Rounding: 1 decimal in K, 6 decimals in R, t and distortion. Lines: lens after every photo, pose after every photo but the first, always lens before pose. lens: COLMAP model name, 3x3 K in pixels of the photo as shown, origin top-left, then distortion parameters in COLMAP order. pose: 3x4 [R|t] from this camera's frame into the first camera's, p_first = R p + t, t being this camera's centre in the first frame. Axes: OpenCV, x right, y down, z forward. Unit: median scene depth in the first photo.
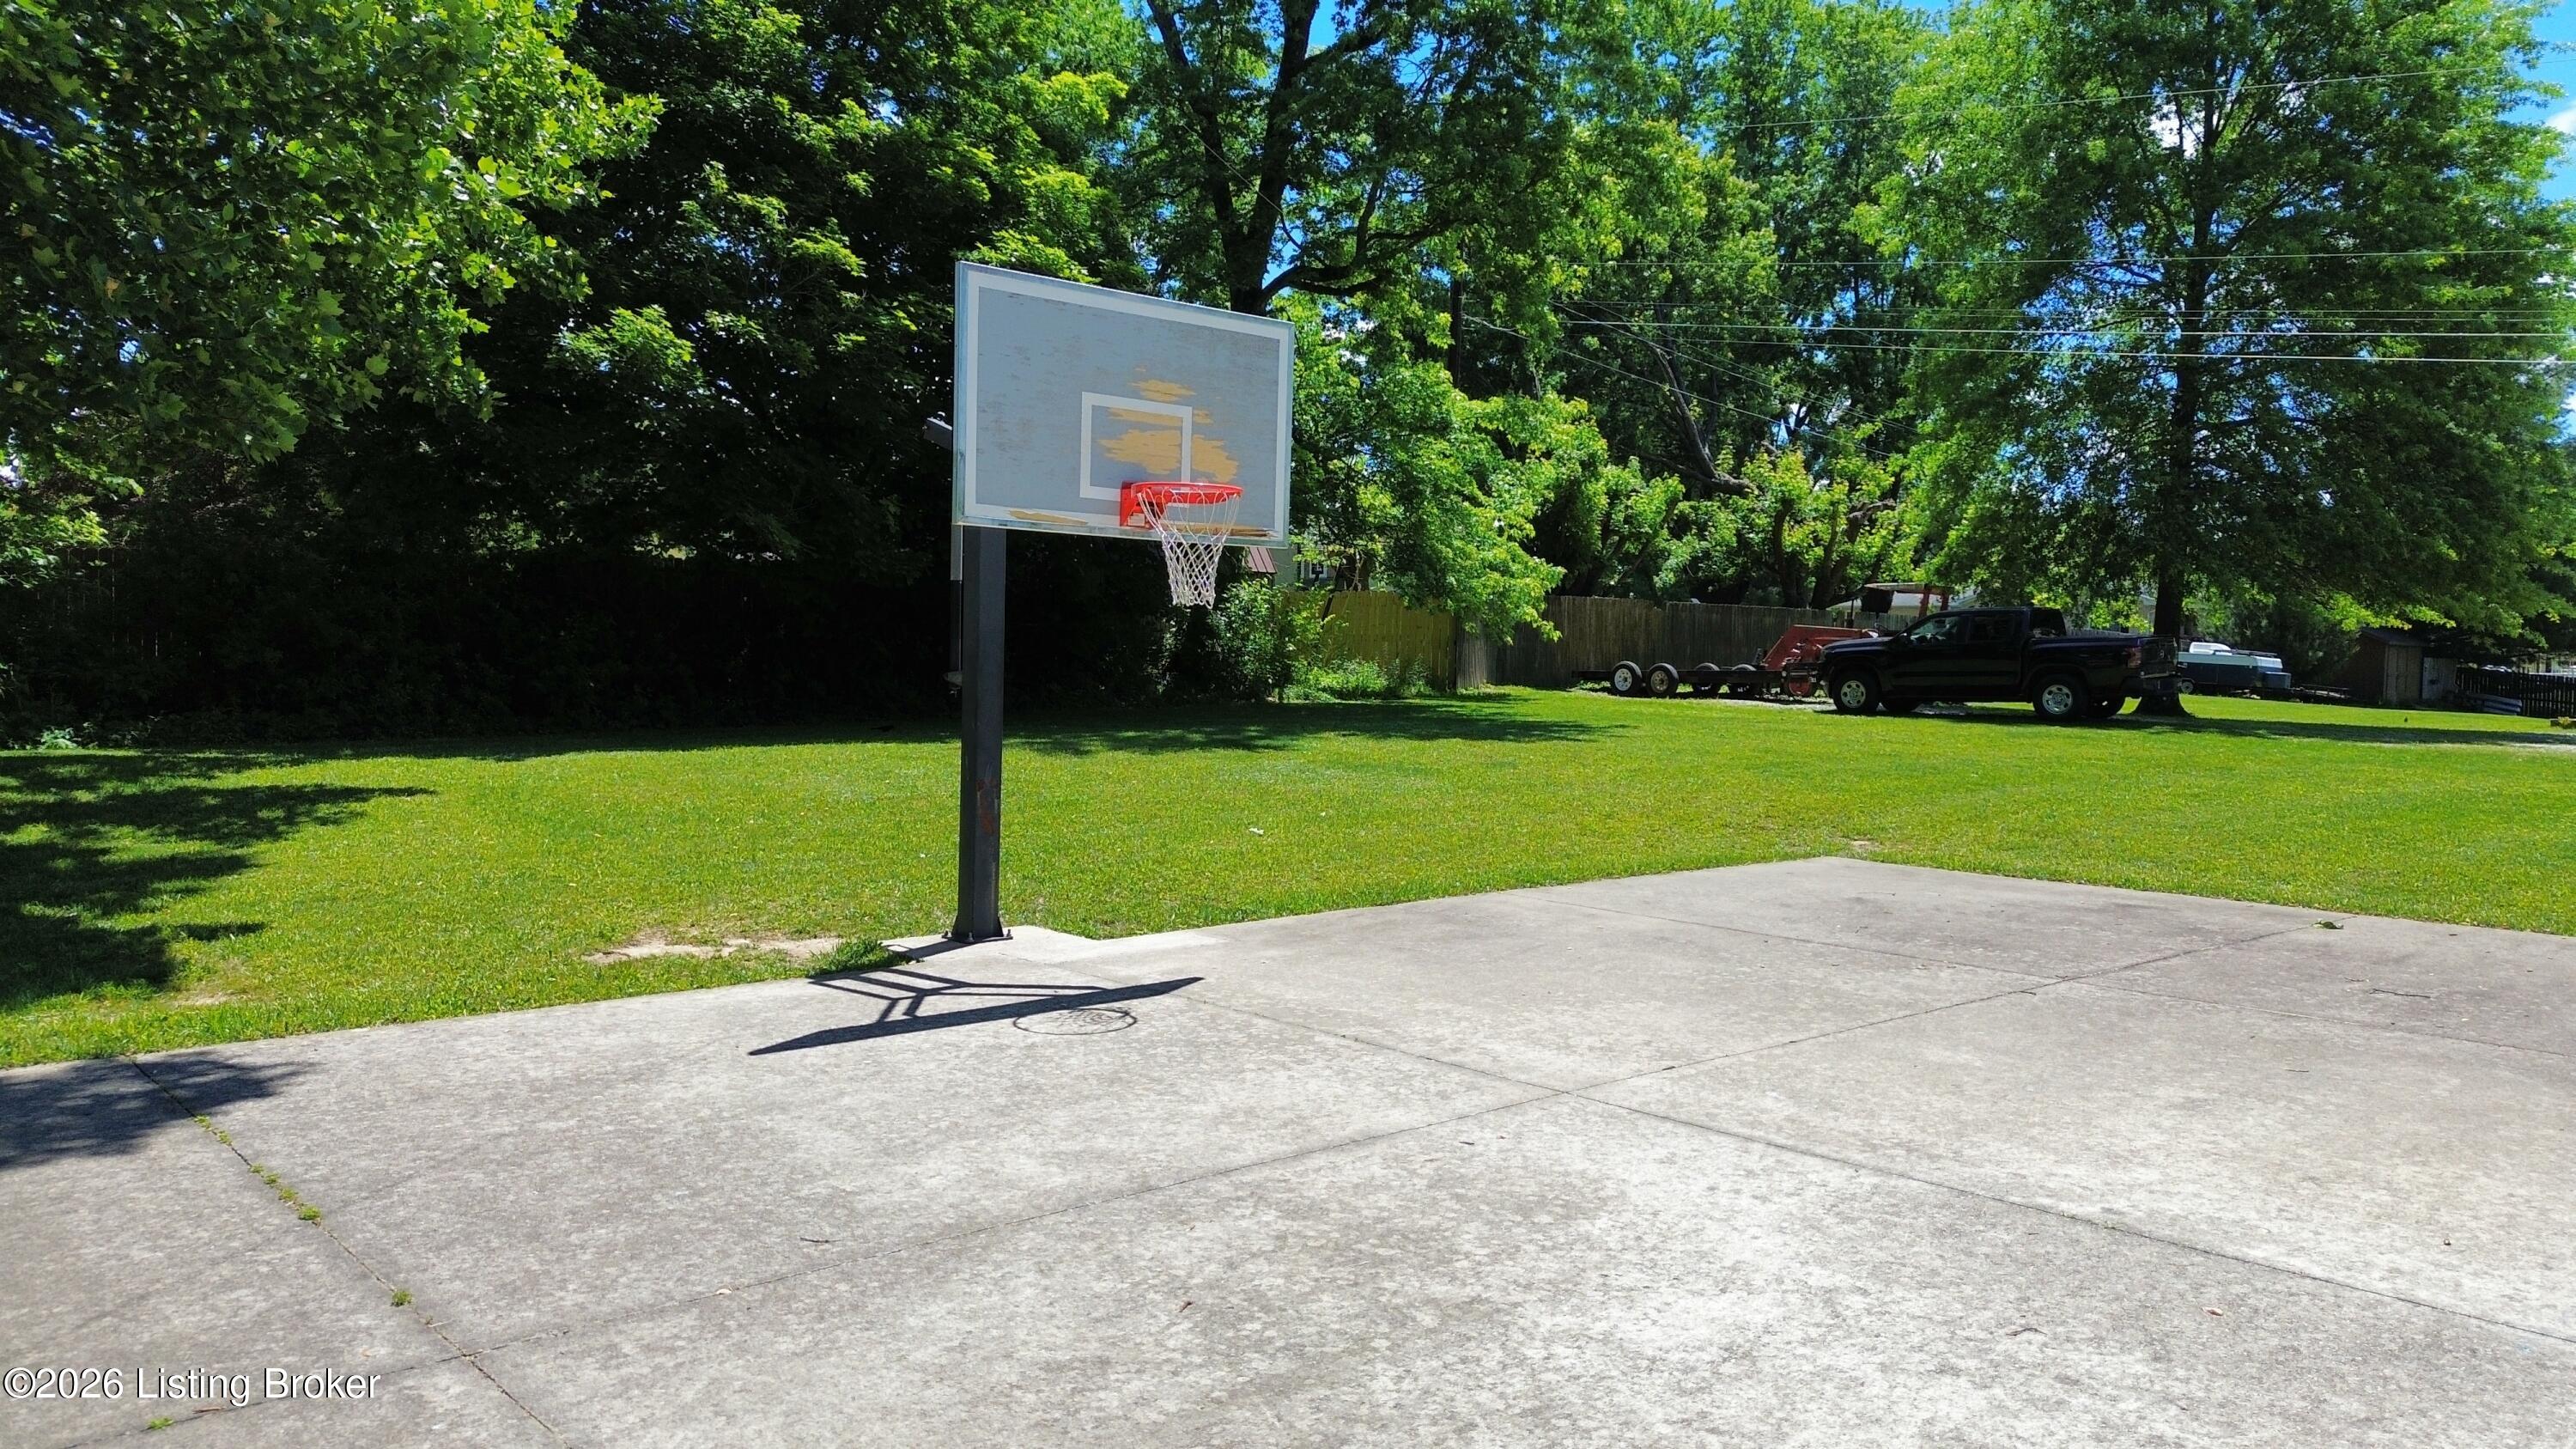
lens RADIAL K [[1795.0, 0, 1288.0], [0, 1795.0, 724.5], [0, 0, 1]] dist [0.107539, -0.135367]
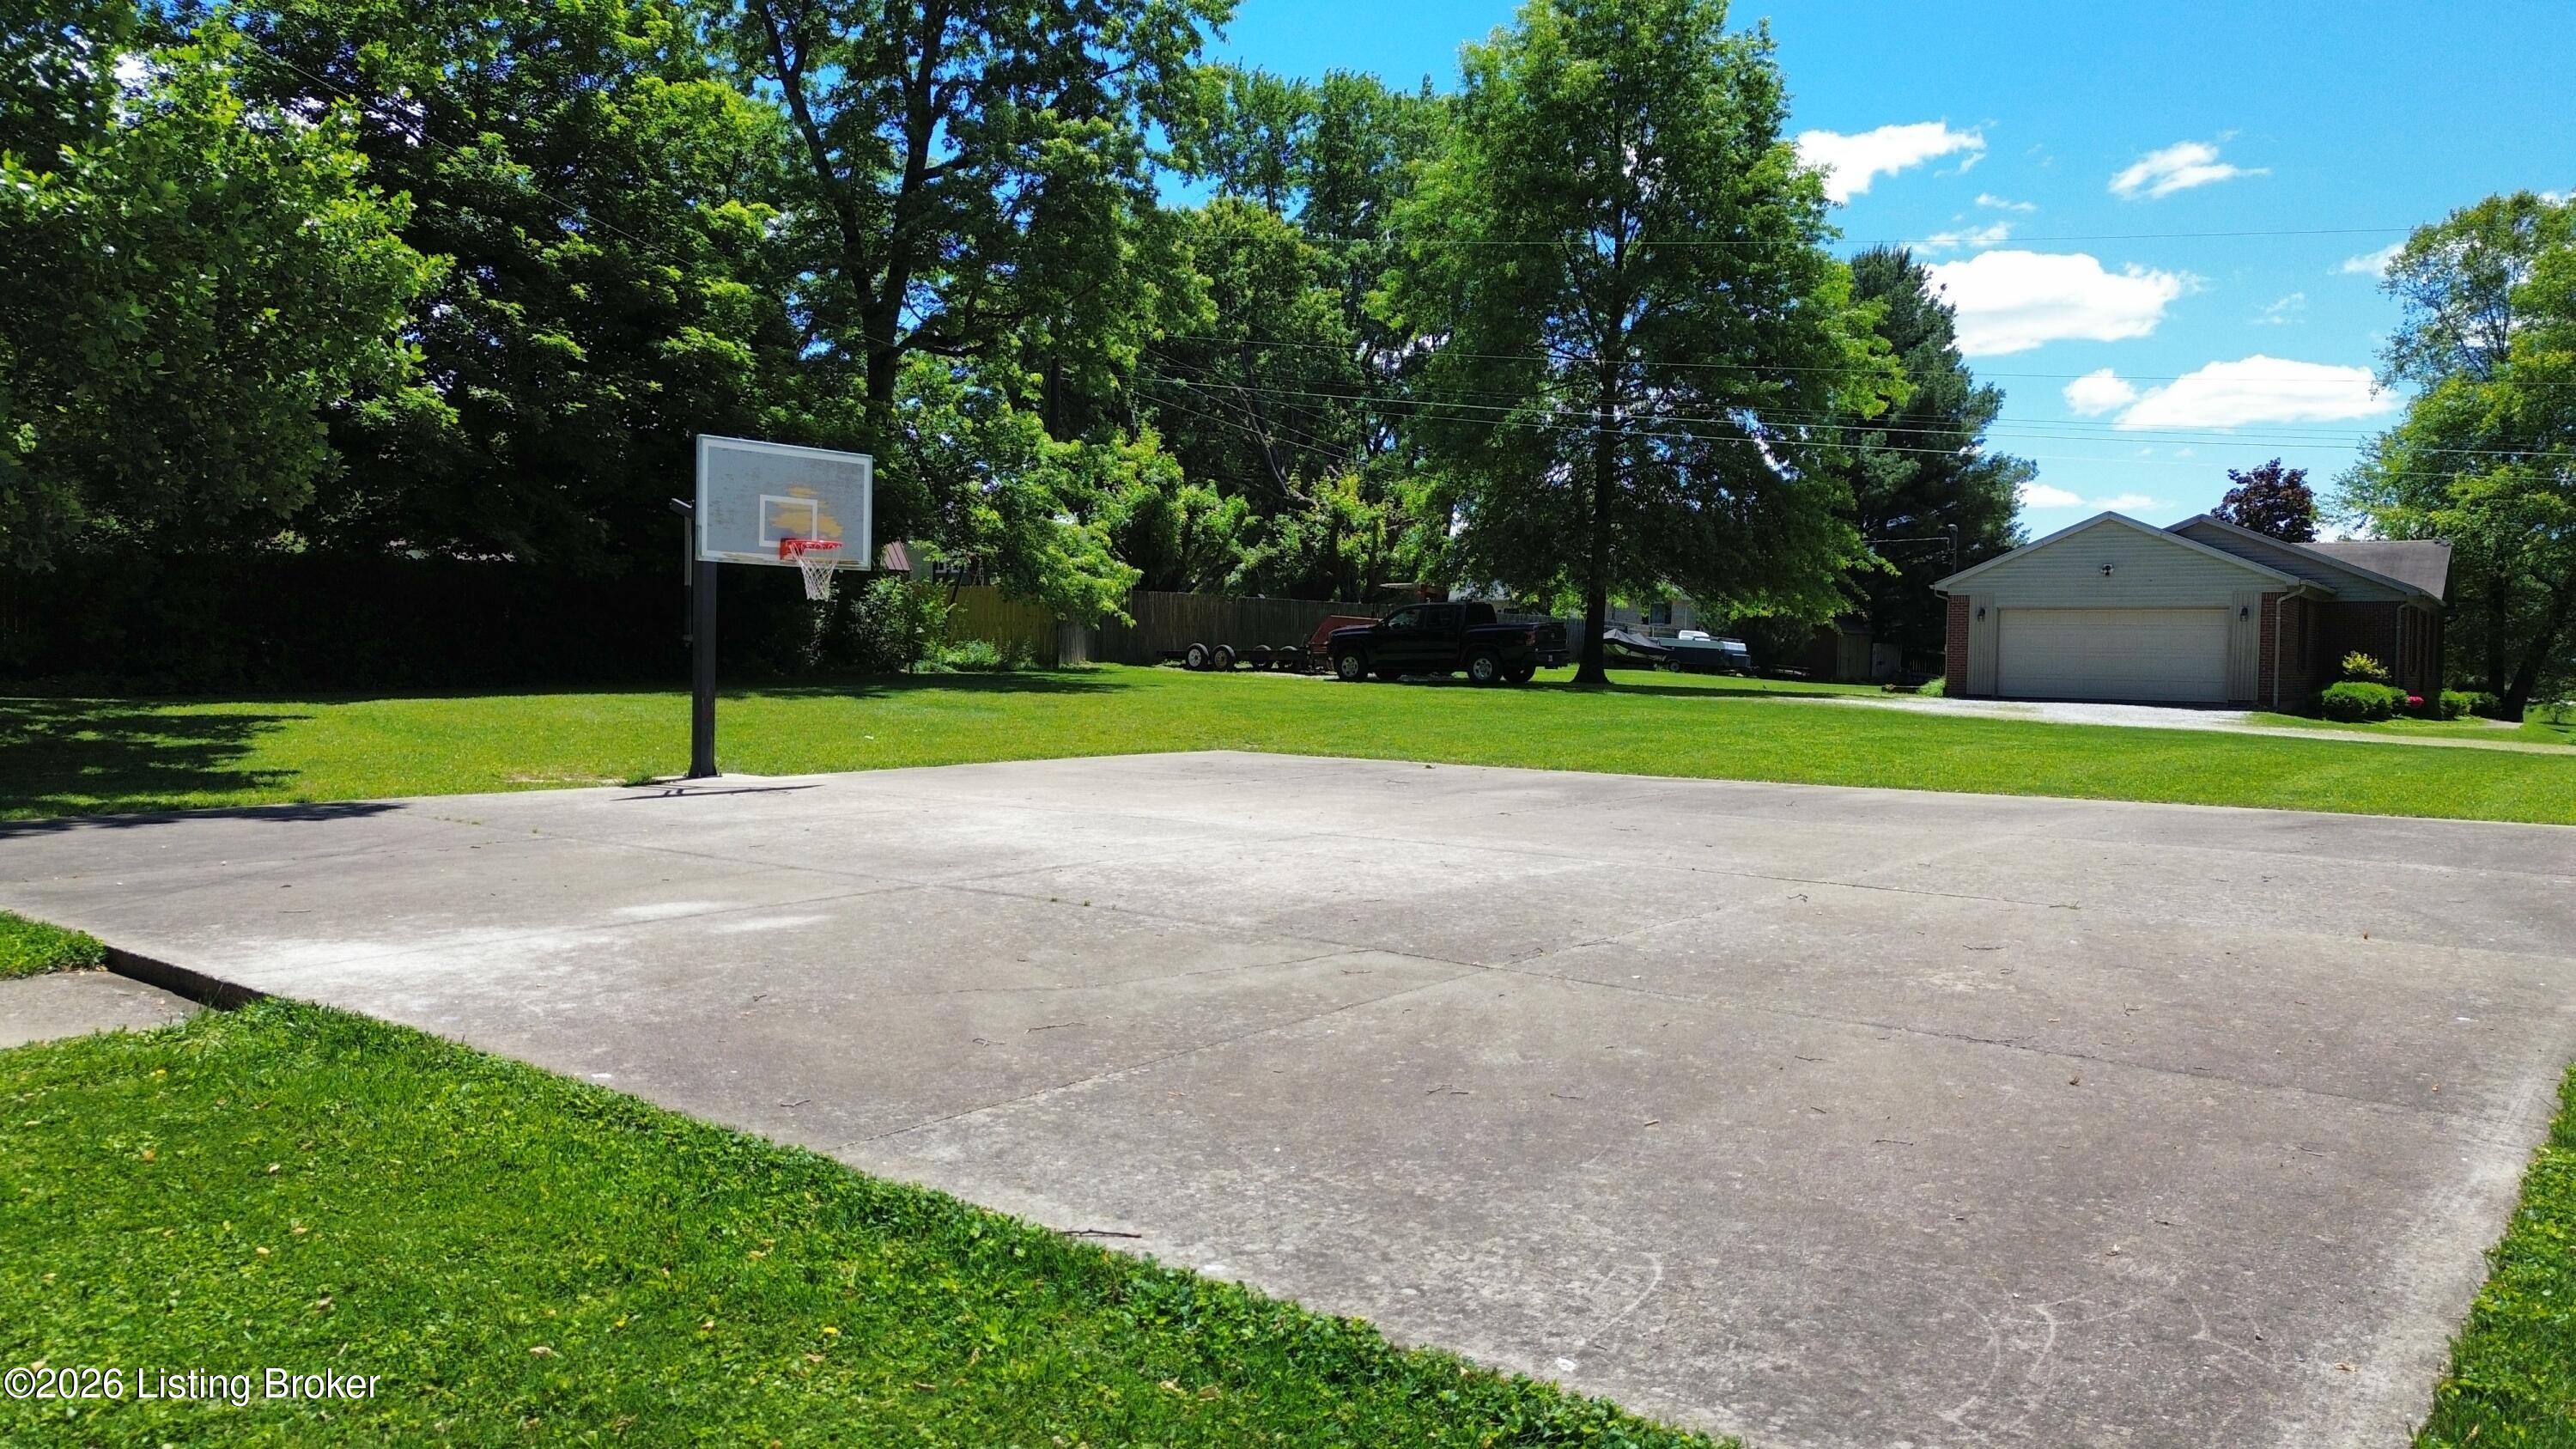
lens RADIAL K [[1795.0, 0, 1288.0], [0, 1795.0, 724.5], [0, 0, 1]] dist [0.107539, -0.135367]
pose [[0.983696, -0.008636, 0.179629, 0.028068], [0.007797, 0.999955, 0.005376, 0.018753], [-0.179668, -0.003888, 0.983720, -0.305718]]
